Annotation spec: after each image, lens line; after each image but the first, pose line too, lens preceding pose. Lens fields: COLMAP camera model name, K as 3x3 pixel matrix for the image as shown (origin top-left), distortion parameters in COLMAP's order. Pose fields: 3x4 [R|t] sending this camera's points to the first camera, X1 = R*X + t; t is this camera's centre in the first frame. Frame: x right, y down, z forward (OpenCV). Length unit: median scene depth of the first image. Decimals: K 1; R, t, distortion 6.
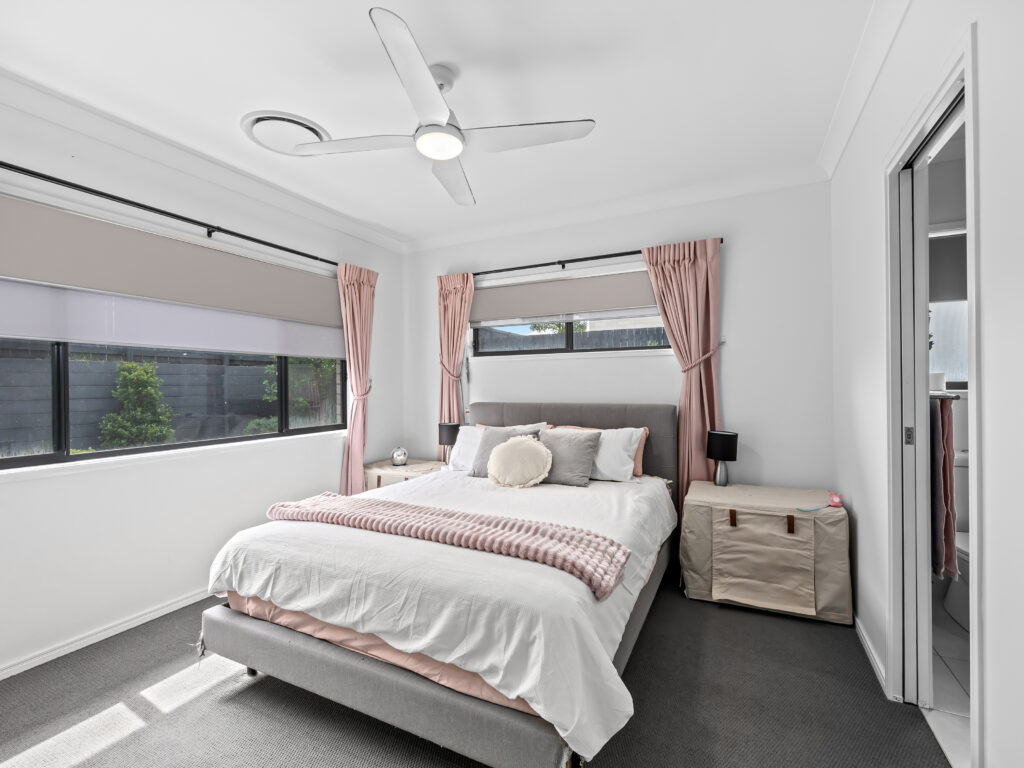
lens RADIAL K [[460.9, 0, 512.9], [0, 460.9, 388.2], [0, 0, 1]] dist [-0.000243, -0.000400]
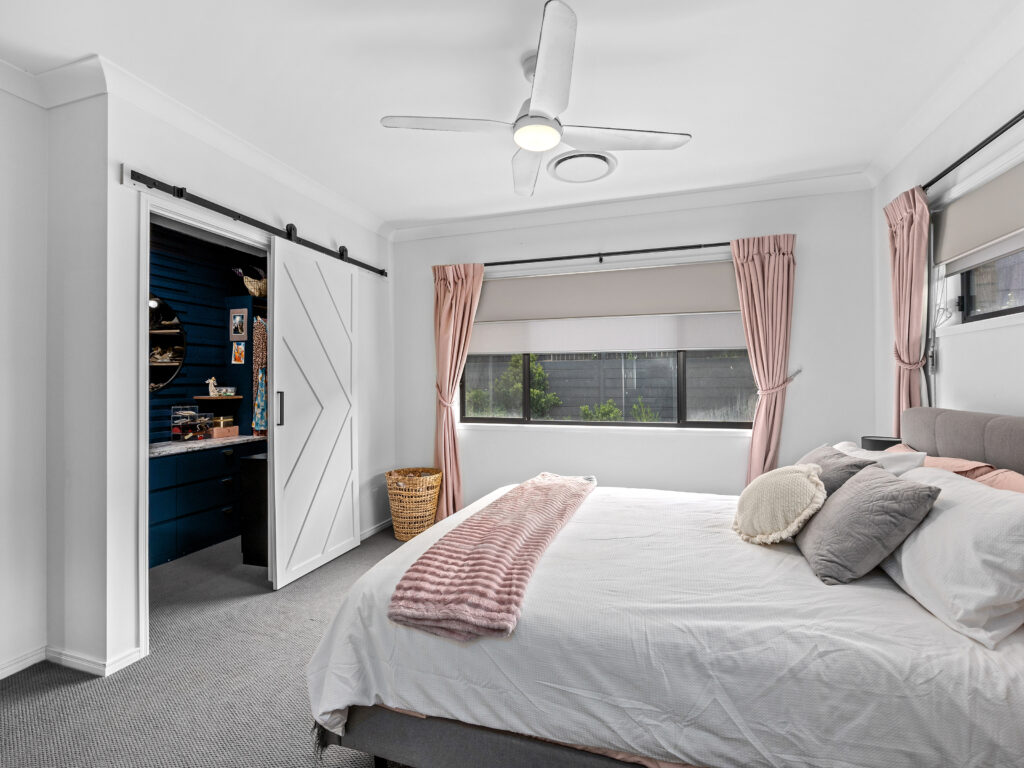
lens RADIAL K [[460.9, 0, 513.0], [0, 460.9, 383.0], [0, 0, 1]] dist [-0.000243, -0.000400]
pose [[0.141185, 0.007240, -0.989957, 0.478475], [-0.001997, 0.999973, 0.007028, -0.001957], [0.989981, 0.000985, 0.141195, 0.479407]]
